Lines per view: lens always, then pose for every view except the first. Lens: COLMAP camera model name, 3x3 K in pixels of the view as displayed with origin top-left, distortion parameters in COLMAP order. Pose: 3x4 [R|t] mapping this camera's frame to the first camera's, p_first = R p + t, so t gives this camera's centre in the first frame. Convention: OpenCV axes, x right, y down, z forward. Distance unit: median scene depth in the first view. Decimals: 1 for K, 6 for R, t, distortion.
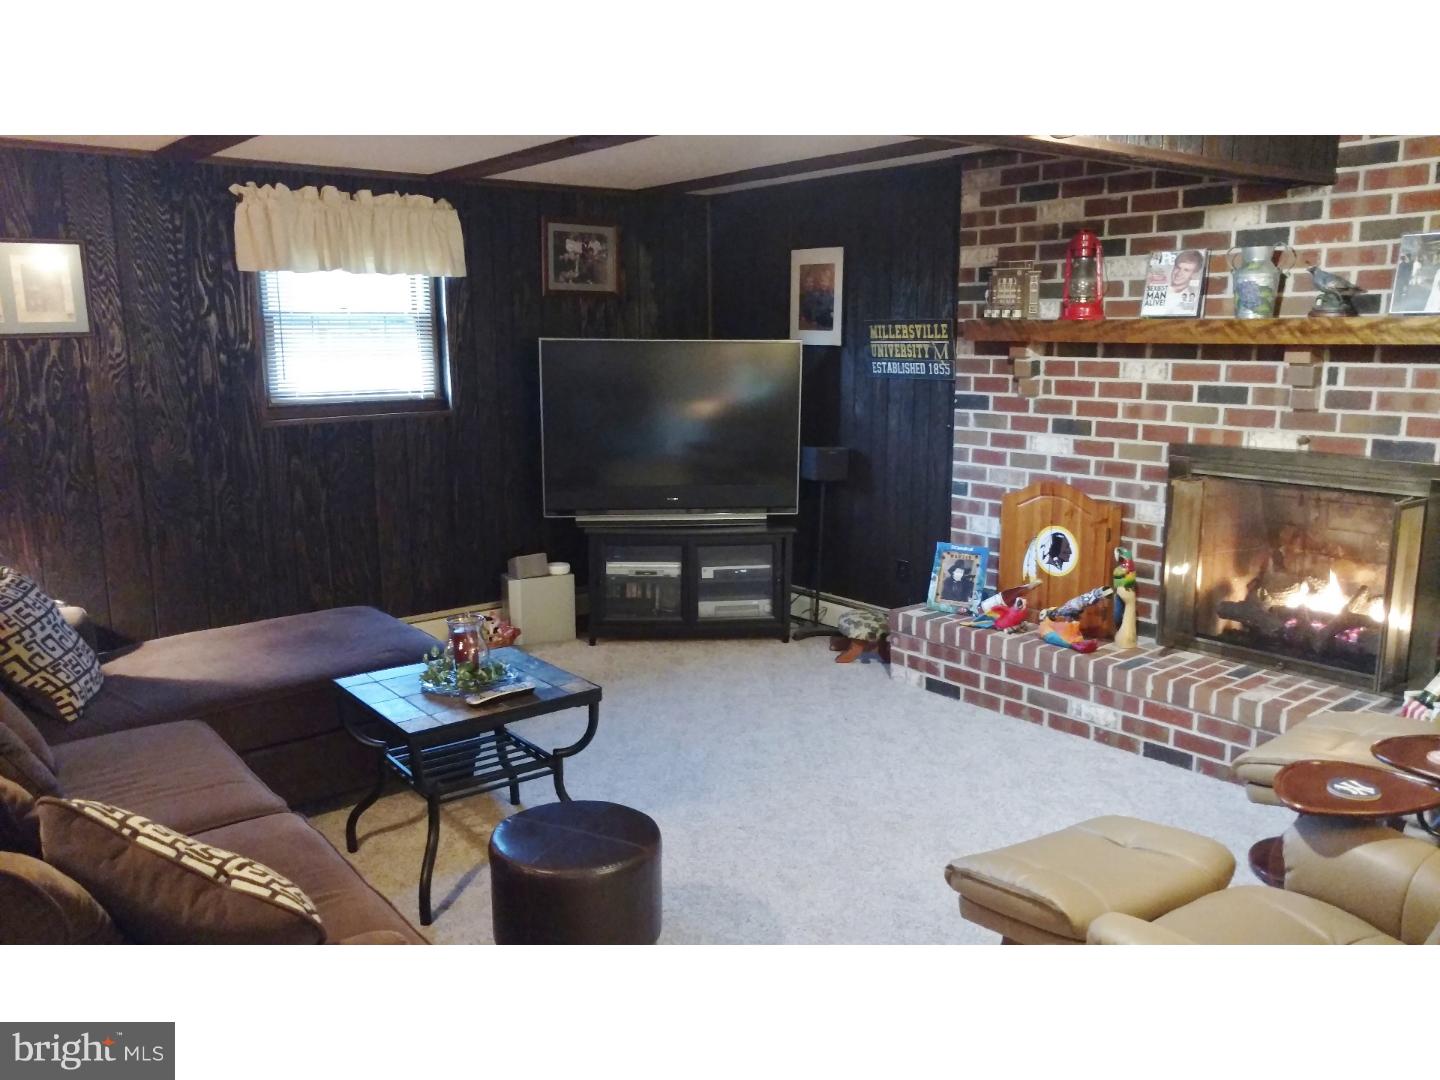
lens RADIAL K [[1146.3, 0, 720.4], [0, 1146.3, 539.6], [0, 0, 1]] dist [-0.003813, 0.034002]
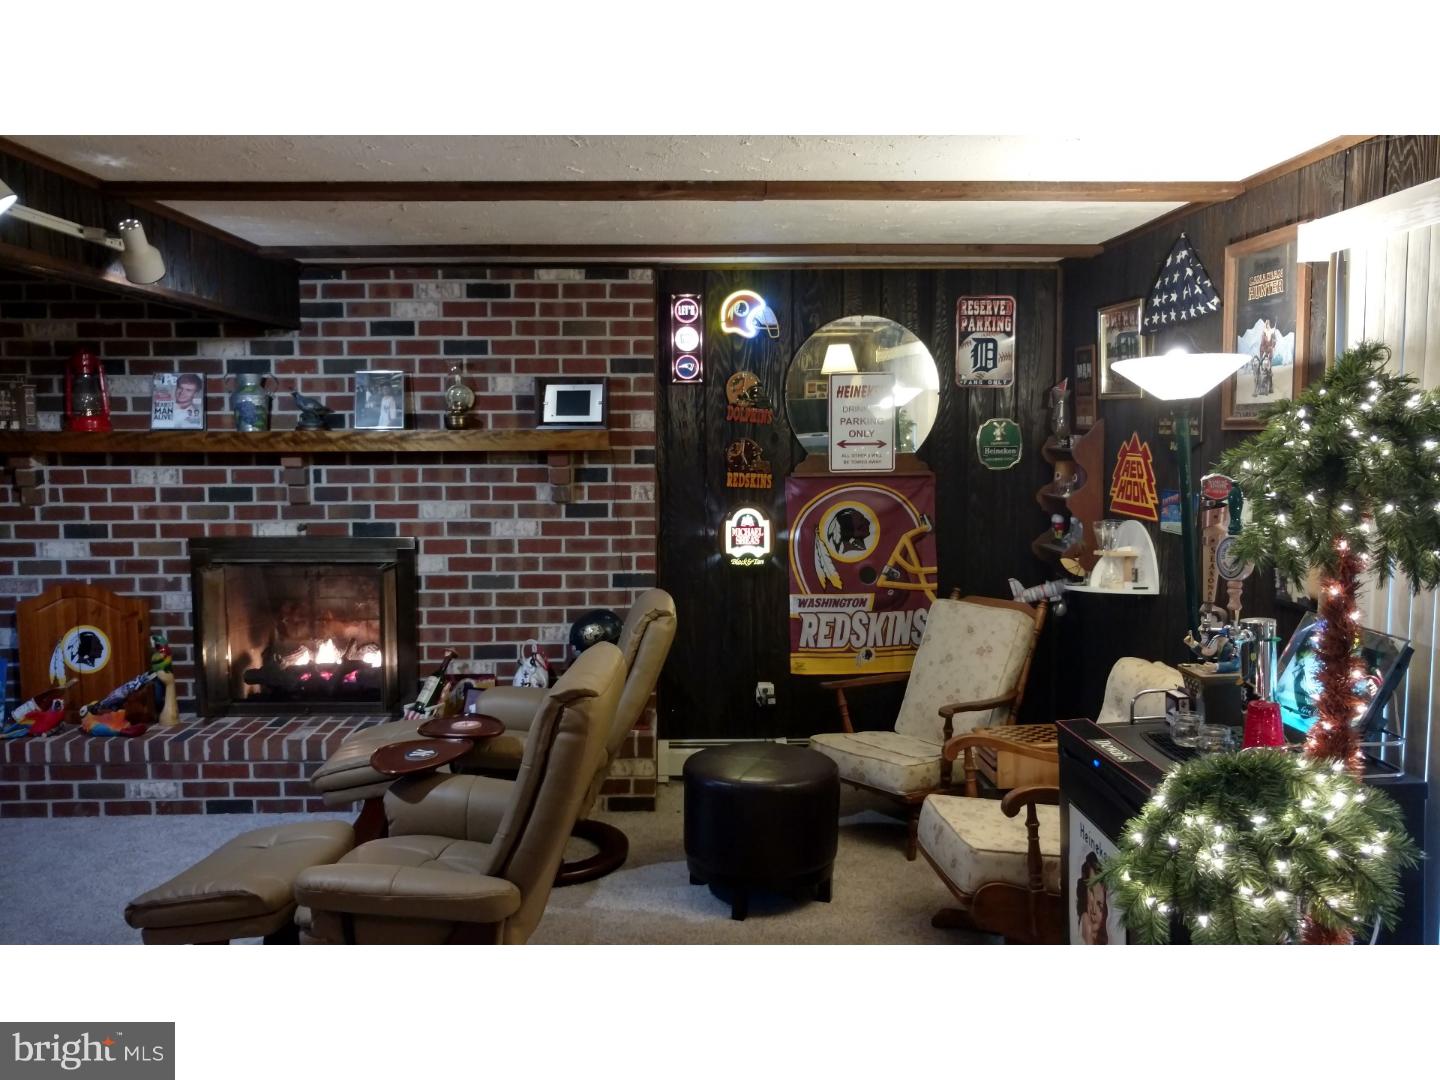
lens RADIAL K [[1146.3, 0, 722.0], [0, 1146.3, 537.2], [0, 0, 1]] dist [-0.003813, 0.034002]
pose [[0.615969, -0.069125, 0.784732, -0.179152], [0.144555, 0.989146, -0.026335, 0.021872], [-0.774394, 0.129658, 0.619275, -0.120637]]
